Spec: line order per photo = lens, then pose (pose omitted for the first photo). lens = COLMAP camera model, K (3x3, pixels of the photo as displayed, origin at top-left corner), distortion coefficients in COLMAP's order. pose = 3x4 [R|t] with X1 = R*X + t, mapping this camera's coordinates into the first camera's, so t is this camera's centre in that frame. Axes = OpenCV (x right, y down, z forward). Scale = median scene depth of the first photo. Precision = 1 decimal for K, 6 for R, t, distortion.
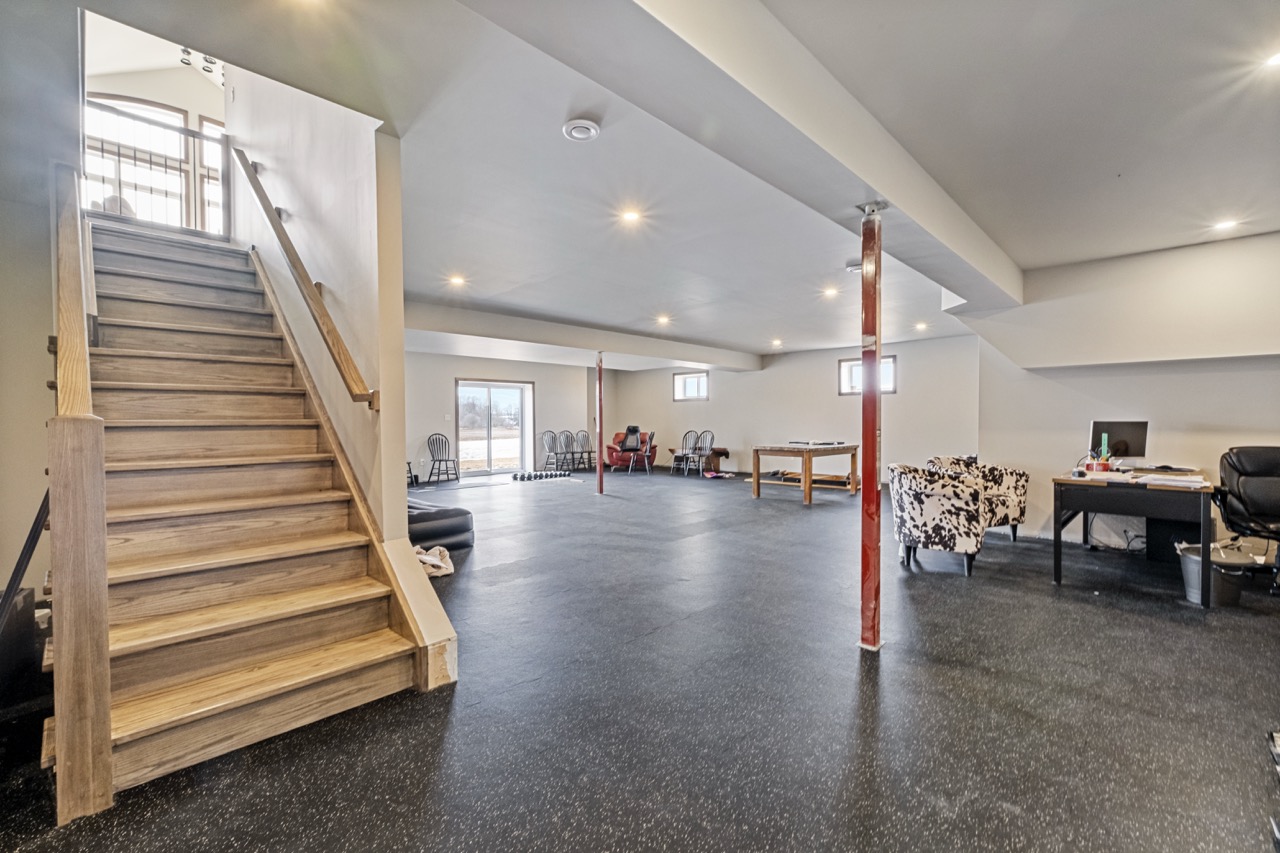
lens RADIAL K [[543.1, 0, 645.9], [0, 543.1, 428.1], [0, 0, 1]] dist [0.001551, 0.000459]
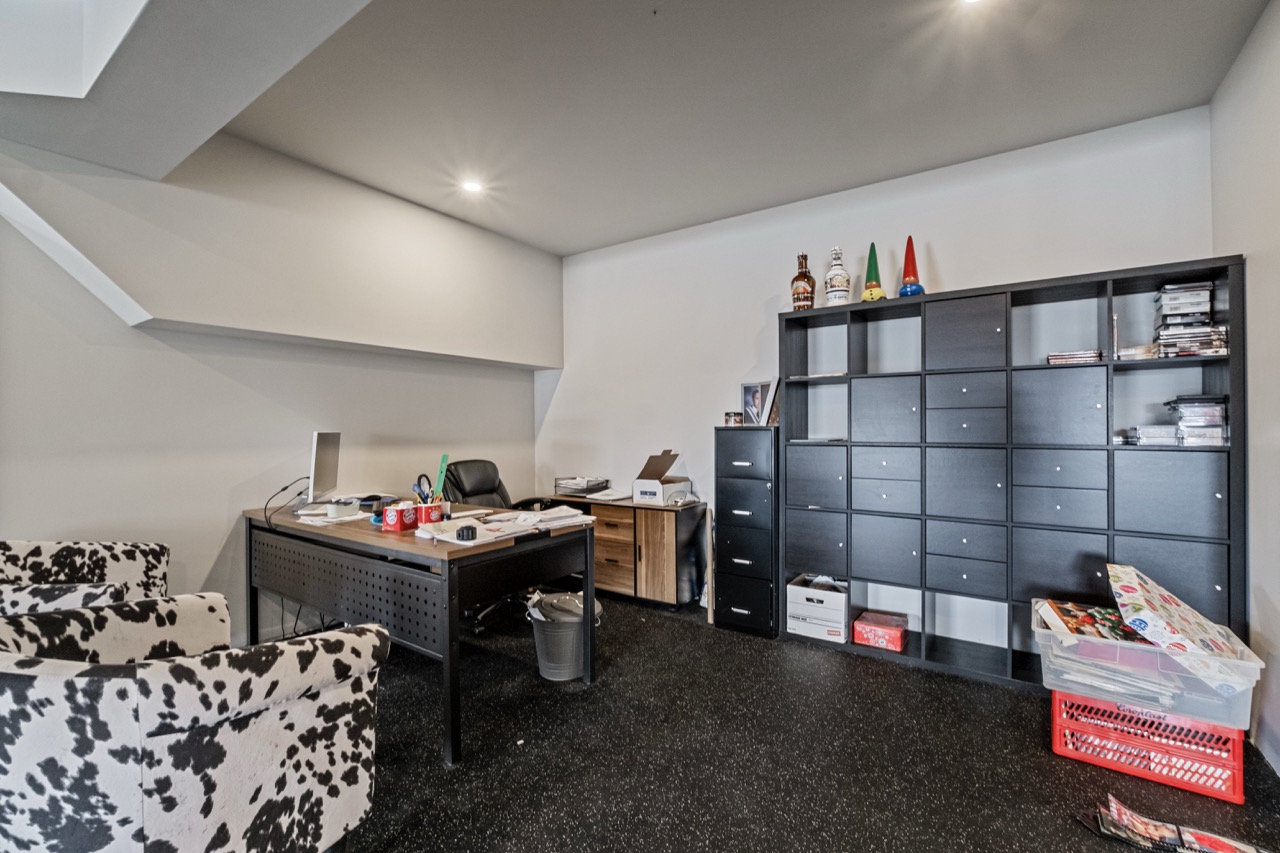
lens RADIAL K [[543.1, 0, 639.7], [0, 543.1, 427.5], [0, 0, 1]] dist [0.001551, 0.000459]
pose [[-0.147486, 0.003687, 0.989057, 0.231274], [0.019891, 0.999802, -0.000761, -0.012829], [-0.988864, 0.019561, -0.147530, 0.848190]]
